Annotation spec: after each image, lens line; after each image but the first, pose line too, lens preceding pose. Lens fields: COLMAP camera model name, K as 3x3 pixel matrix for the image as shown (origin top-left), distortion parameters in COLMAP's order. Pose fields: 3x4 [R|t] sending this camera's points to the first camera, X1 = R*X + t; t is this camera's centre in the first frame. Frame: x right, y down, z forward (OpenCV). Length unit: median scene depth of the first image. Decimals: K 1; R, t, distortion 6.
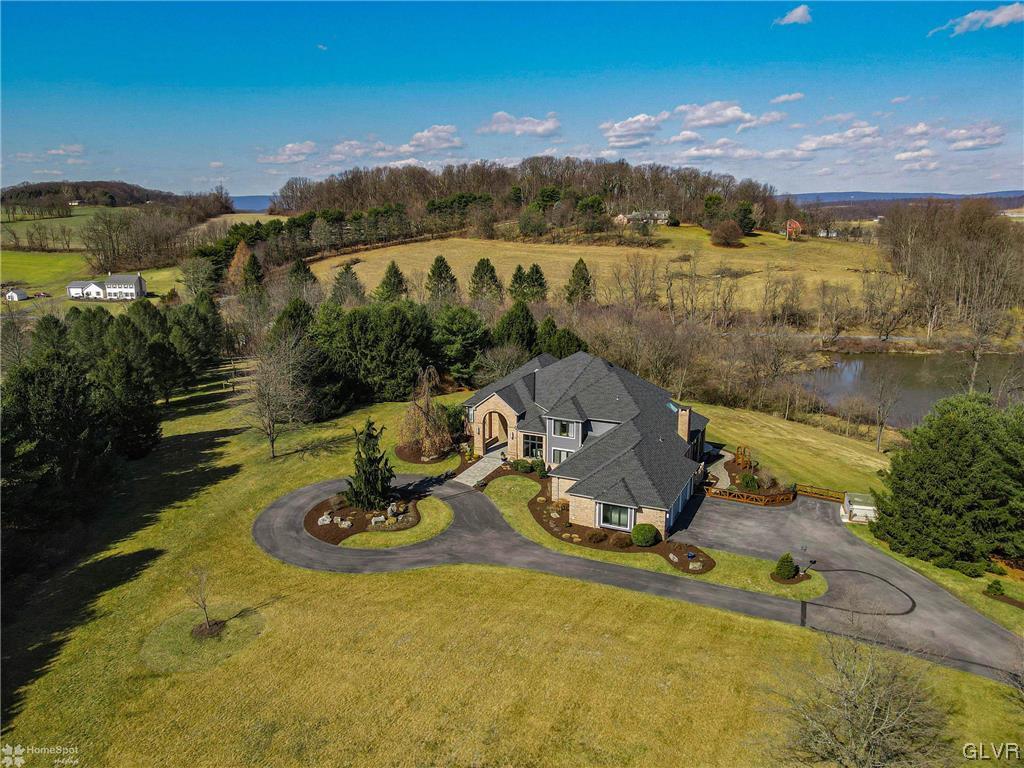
lens RADIAL K [[759.3, 0, 531.5], [0, 759.3, 370.7], [0, 0, 1]] dist [-0.005618, 0.049001]
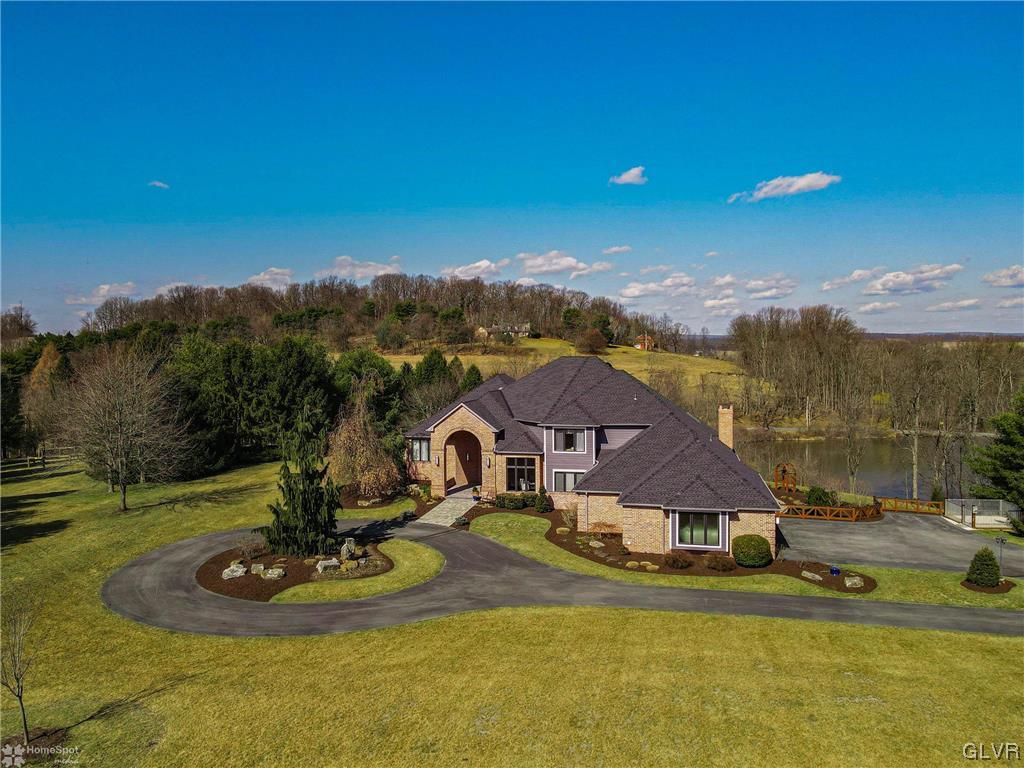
lens RADIAL K [[759.3, 0, 531.5], [0, 759.3, 370.7], [0, 0, 1]] dist [-0.005618, 0.049001]
pose [[0.977125, -0.012146, 0.212319, -0.110506], [0.050784, 0.982810, -0.177495, 0.104178], [-0.206514, 0.184218, 0.960945, 0.227897]]
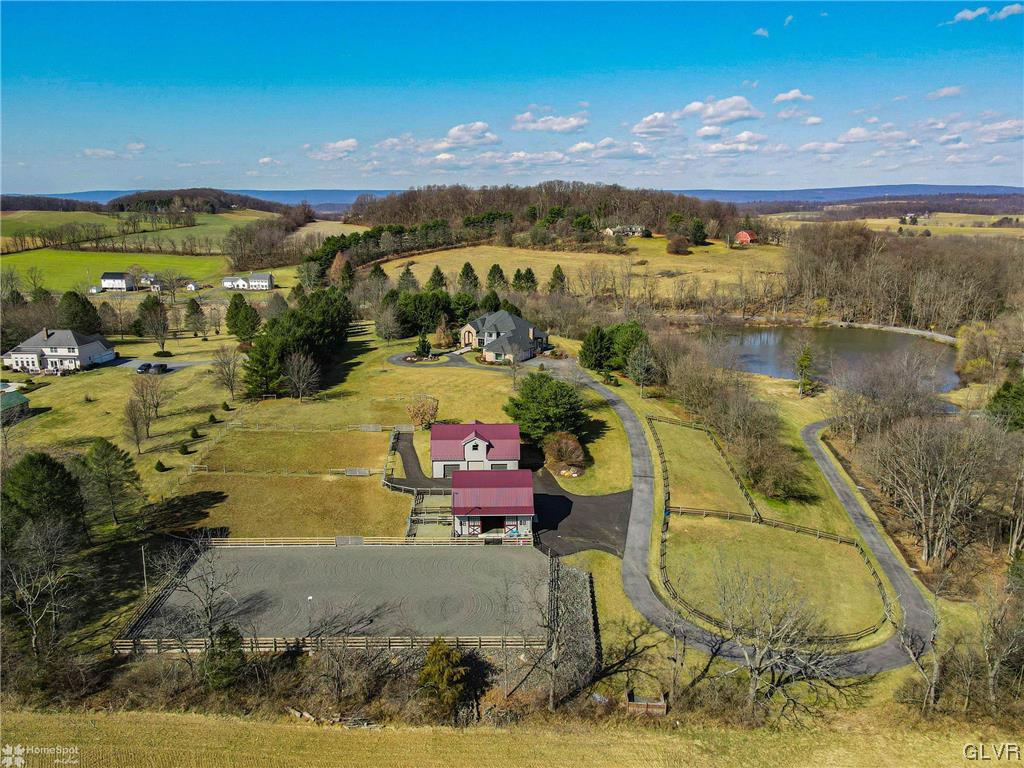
lens RADIAL K [[759.3, 0, 531.5], [0, 759.3, 370.7], [0, 0, 1]] dist [-0.005618, 0.049001]
pose [[0.997963, 0.013192, -0.062417, 0.284314], [-0.012620, 0.999875, 0.009552, 0.137013], [0.062535, -0.008745, 0.998004, -1.388072]]
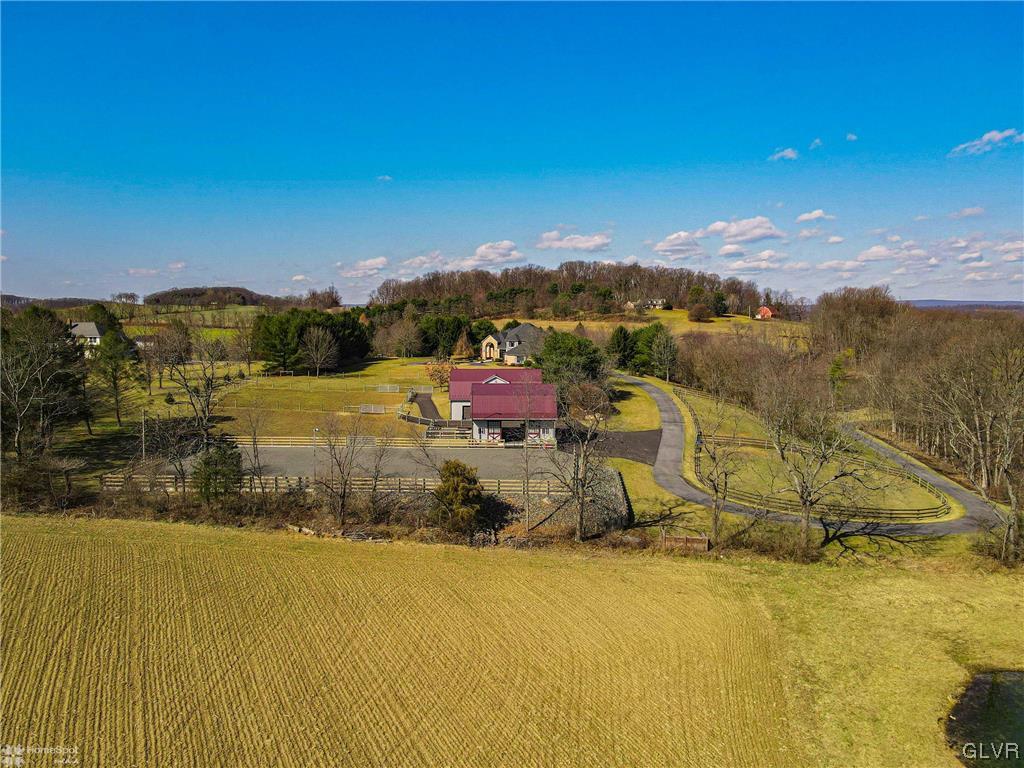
lens RADIAL K [[759.3, 0, 531.5], [0, 759.3, 370.7], [0, 0, 1]] dist [-0.005618, 0.049001]
pose [[0.995806, 0.006384, -0.091271, 0.280308], [-0.019055, 0.990159, -0.138644, 0.425220], [0.089488, 0.139802, 0.986127, -1.323558]]
